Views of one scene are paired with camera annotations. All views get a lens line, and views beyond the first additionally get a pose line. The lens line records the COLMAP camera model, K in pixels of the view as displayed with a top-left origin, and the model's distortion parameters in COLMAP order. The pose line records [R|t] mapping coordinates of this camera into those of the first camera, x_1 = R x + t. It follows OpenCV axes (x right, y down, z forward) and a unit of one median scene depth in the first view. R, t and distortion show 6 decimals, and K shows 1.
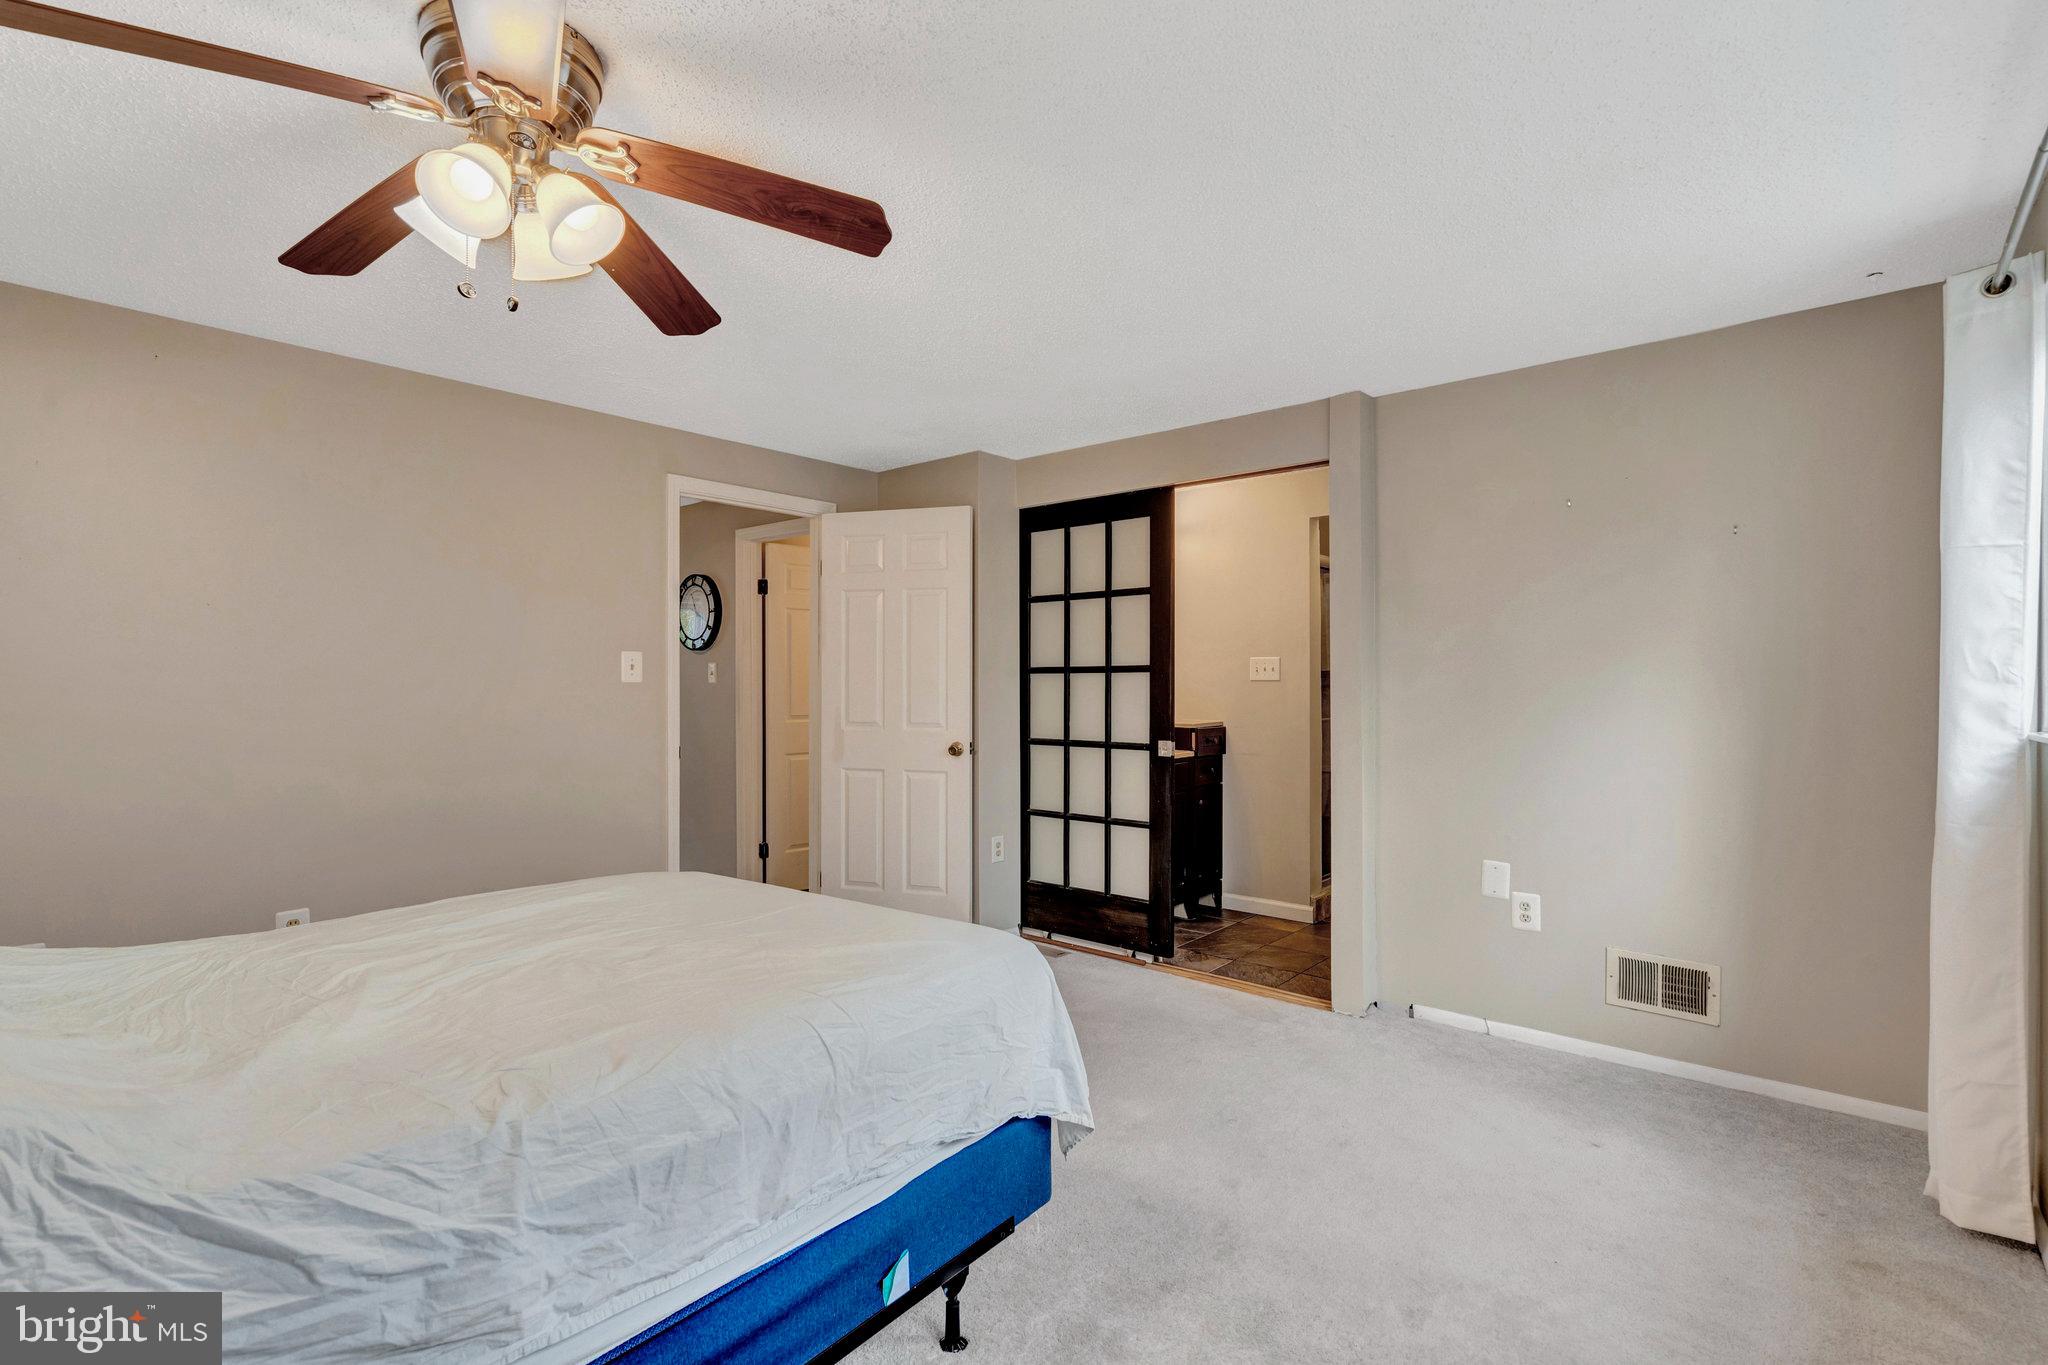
lens RADIAL K [[954.6, 0, 1024.1], [0, 954.6, 685.8], [0, 0, 1]] dist [-0.004766, 0.002776]
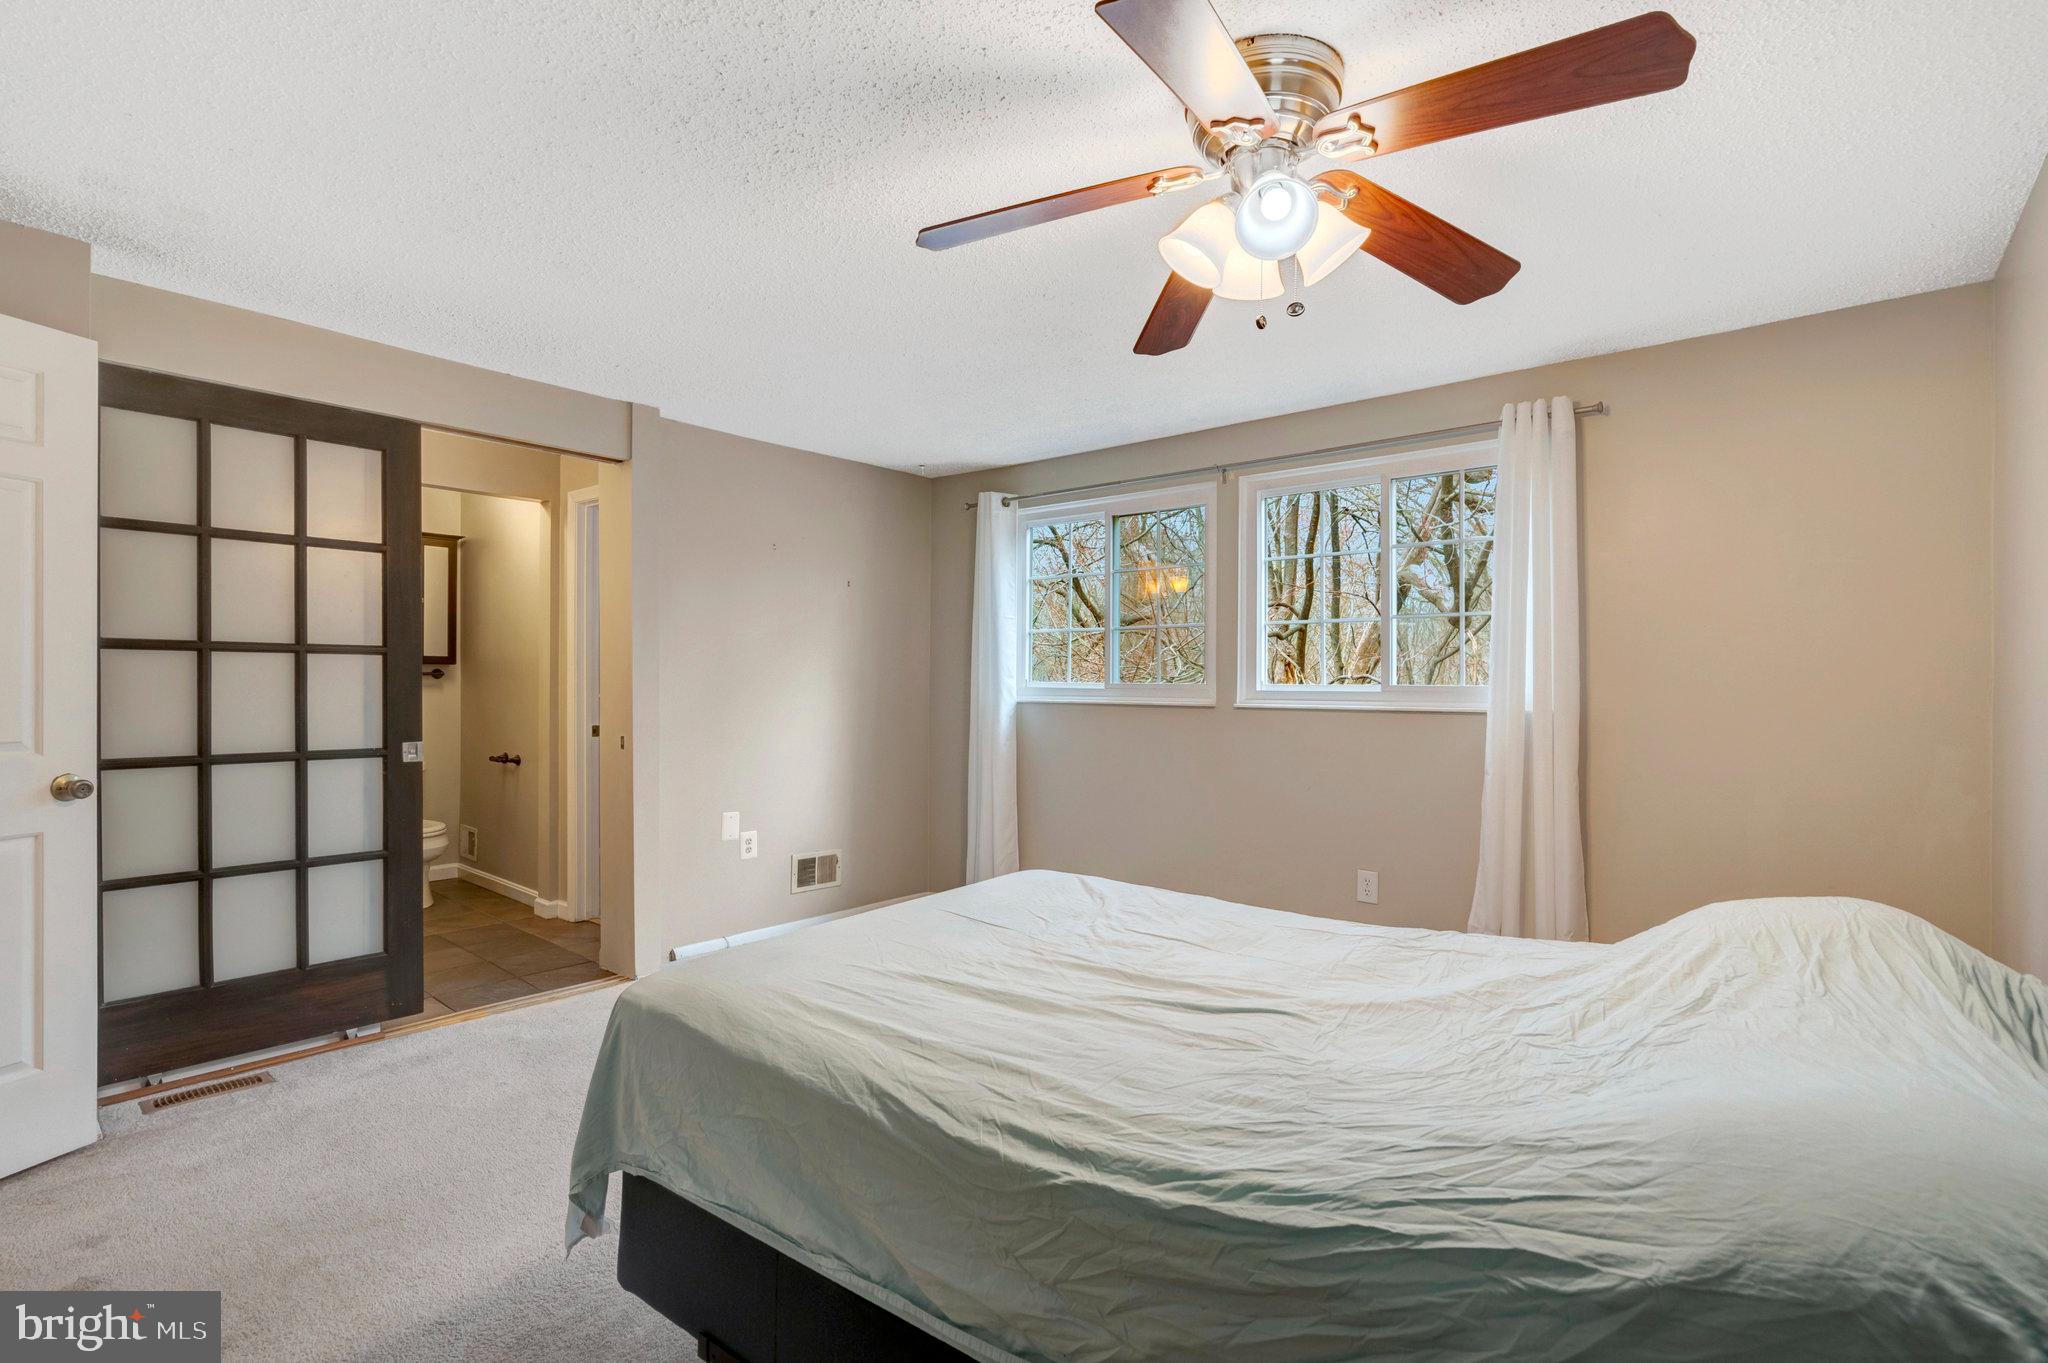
lens RADIAL K [[954.6, 0, 1023.4], [0, 954.6, 683.2], [0, 0, 1]] dist [-0.004766, 0.002776]
pose [[-0.004513, 0.000076, 0.999990, -0.650500], [-0.002994, 0.999996, -0.000090, 0.006809], [-0.999985, -0.002994, -0.004513, 0.496264]]
